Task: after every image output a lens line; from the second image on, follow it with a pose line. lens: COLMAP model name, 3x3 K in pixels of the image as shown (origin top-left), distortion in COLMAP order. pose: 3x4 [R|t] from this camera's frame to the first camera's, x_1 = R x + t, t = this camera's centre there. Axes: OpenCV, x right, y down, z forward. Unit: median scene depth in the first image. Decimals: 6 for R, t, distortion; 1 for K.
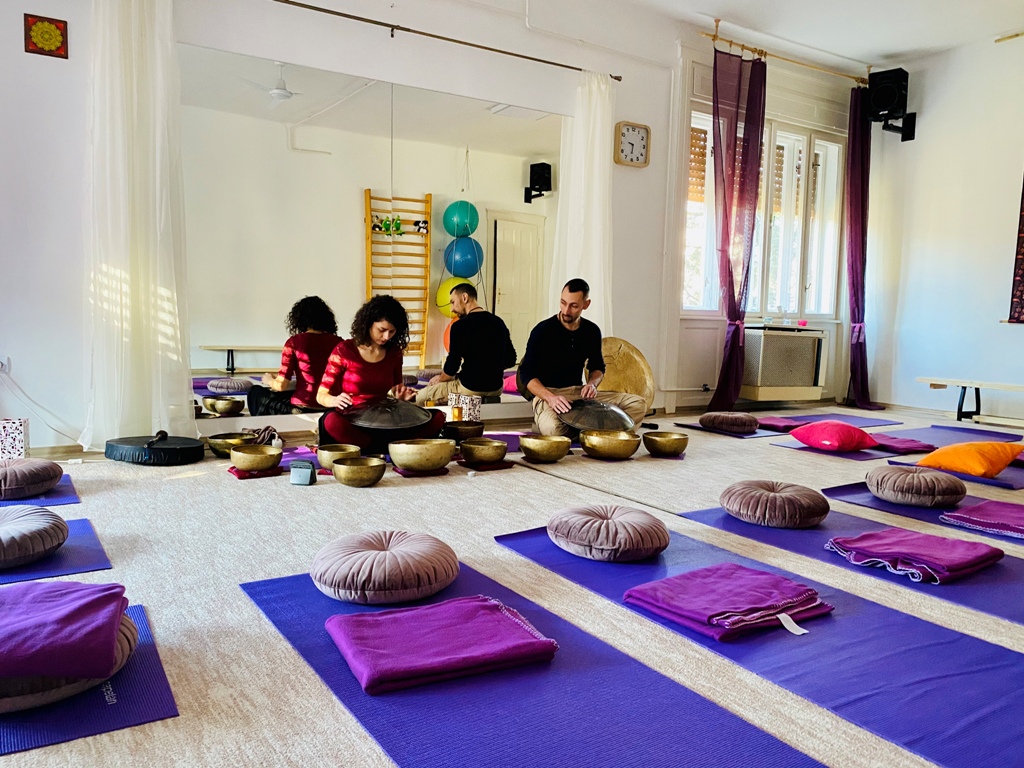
lens RADIAL K [[771.0, 0, 505.9], [0, 771.0, 376.9], [0, 0, 1]] dist [0.022933, -0.030559]
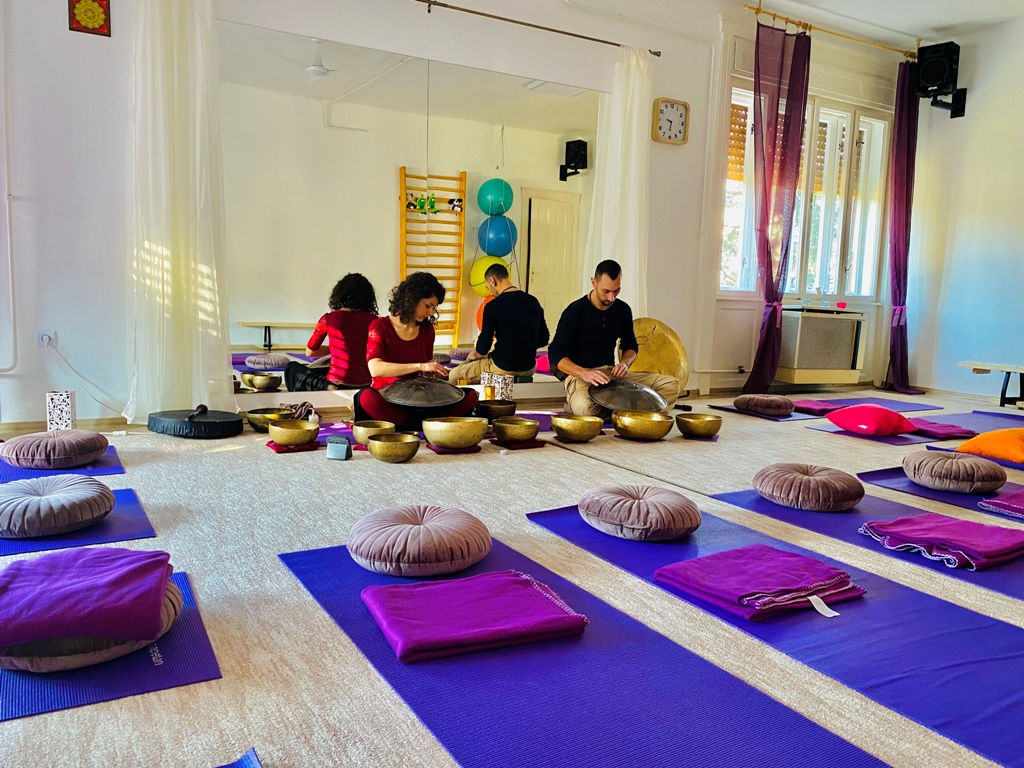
lens RADIAL K [[771.0, 0, 505.4], [0, 771.0, 381.1], [0, 0, 1]] dist [0.022933, -0.030559]
pose [[0.999032, 0.013195, -0.041956, -0.000913], [-0.011844, 0.999408, 0.032289, 0.000284], [0.042357, -0.031760, 0.998598, -0.002662]]
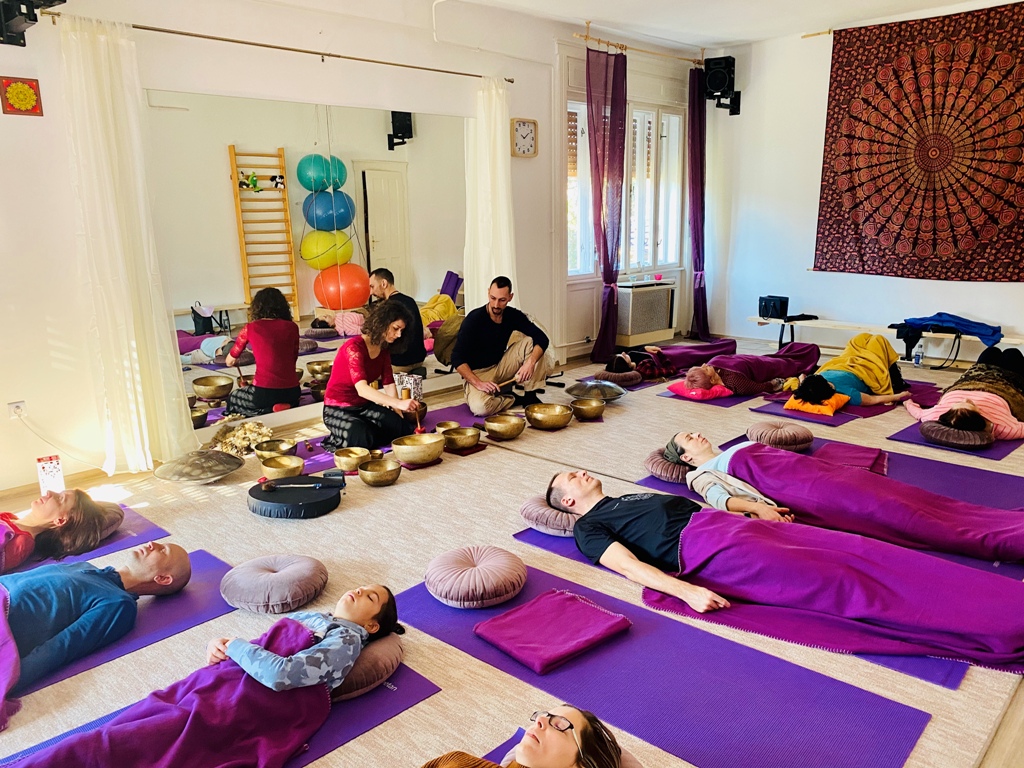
lens RADIAL K [[771.0, 0, 504.8], [0, 771.0, 381.1], [0, 0, 1]] dist [0.022933, -0.030559]
pose [[0.970244, -0.094112, 0.223091, -0.159948], [0.062819, 0.987663, 0.143444, -0.117982], [-0.233838, -0.125161, 0.964186, -0.144306]]
